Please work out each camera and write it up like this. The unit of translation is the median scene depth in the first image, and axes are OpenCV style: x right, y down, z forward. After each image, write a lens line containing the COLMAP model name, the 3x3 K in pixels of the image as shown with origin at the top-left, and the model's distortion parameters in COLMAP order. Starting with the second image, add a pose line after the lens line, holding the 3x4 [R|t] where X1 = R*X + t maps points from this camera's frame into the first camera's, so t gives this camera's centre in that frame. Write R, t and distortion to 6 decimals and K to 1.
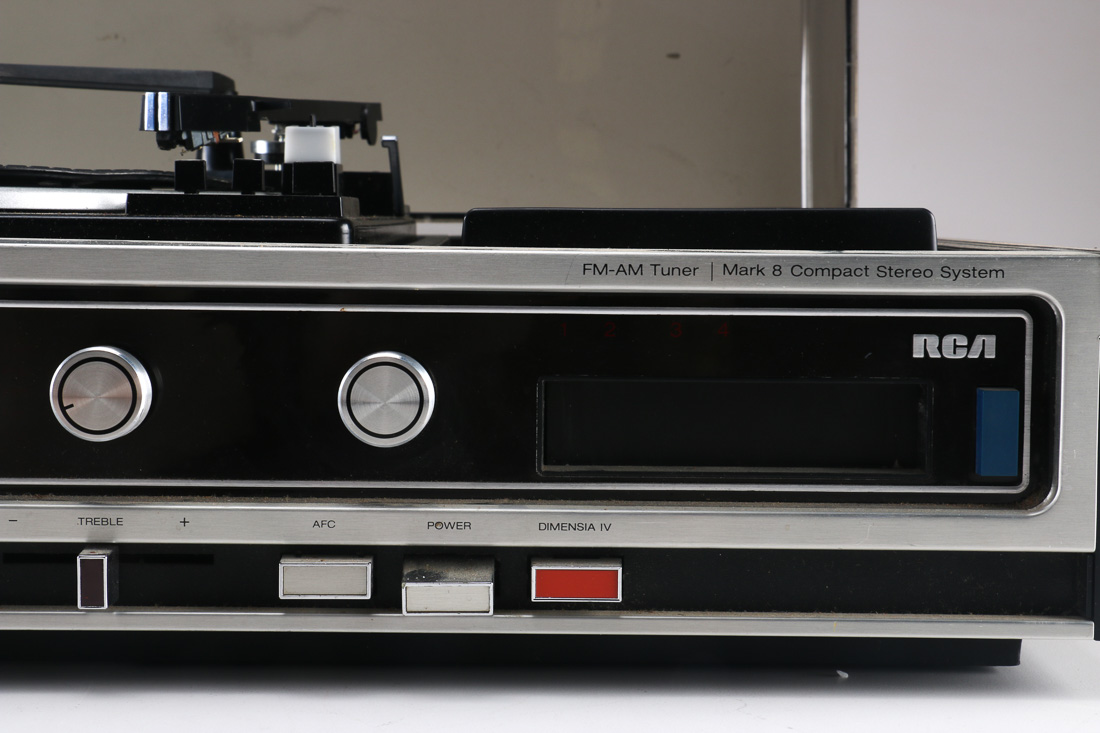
lens RADIAL K [[2021.0, 0, 550.0], [0, 2021.0, 366.5], [0, 0, 1]] dist [0.048050, 0.221442]
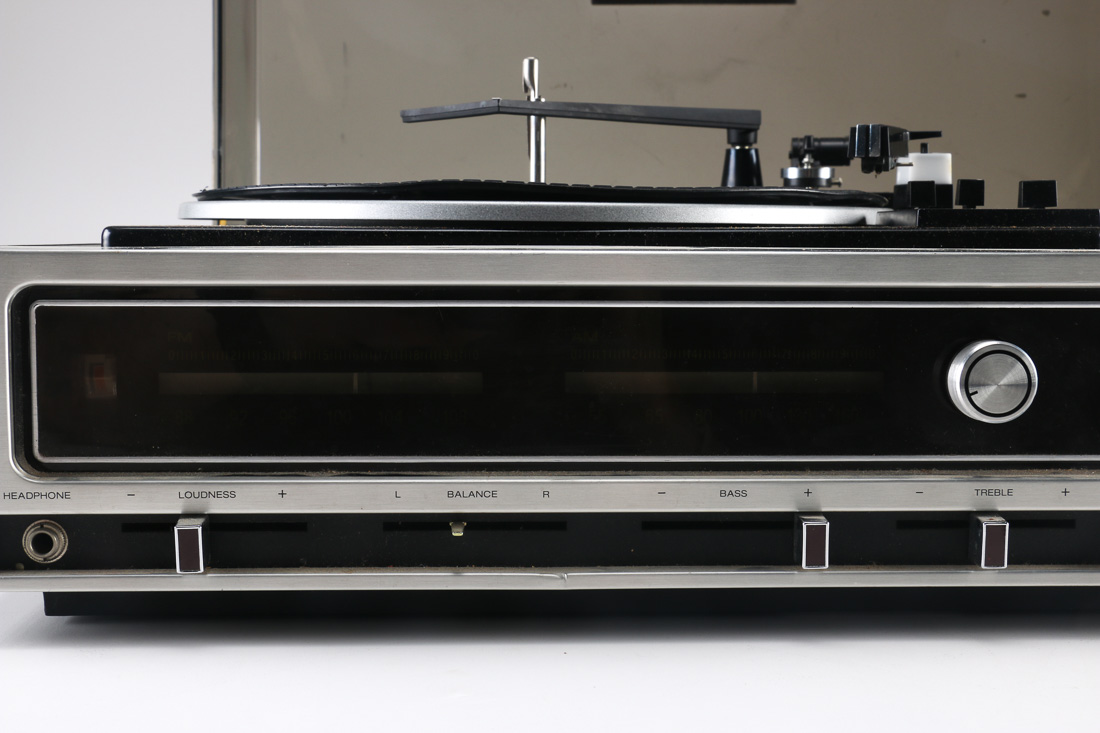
lens RADIAL K [[1785.1, 0, 610.6], [0, 1785.1, 368.6], [0, 0, 1]] dist [-0.003880, -0.073799]
pose [[0.999124, -0.010387, 0.040540, -0.472489], [0.010028, 0.999909, 0.009048, -0.005300], [-0.040630, -0.008633, 0.999137, -0.005107]]
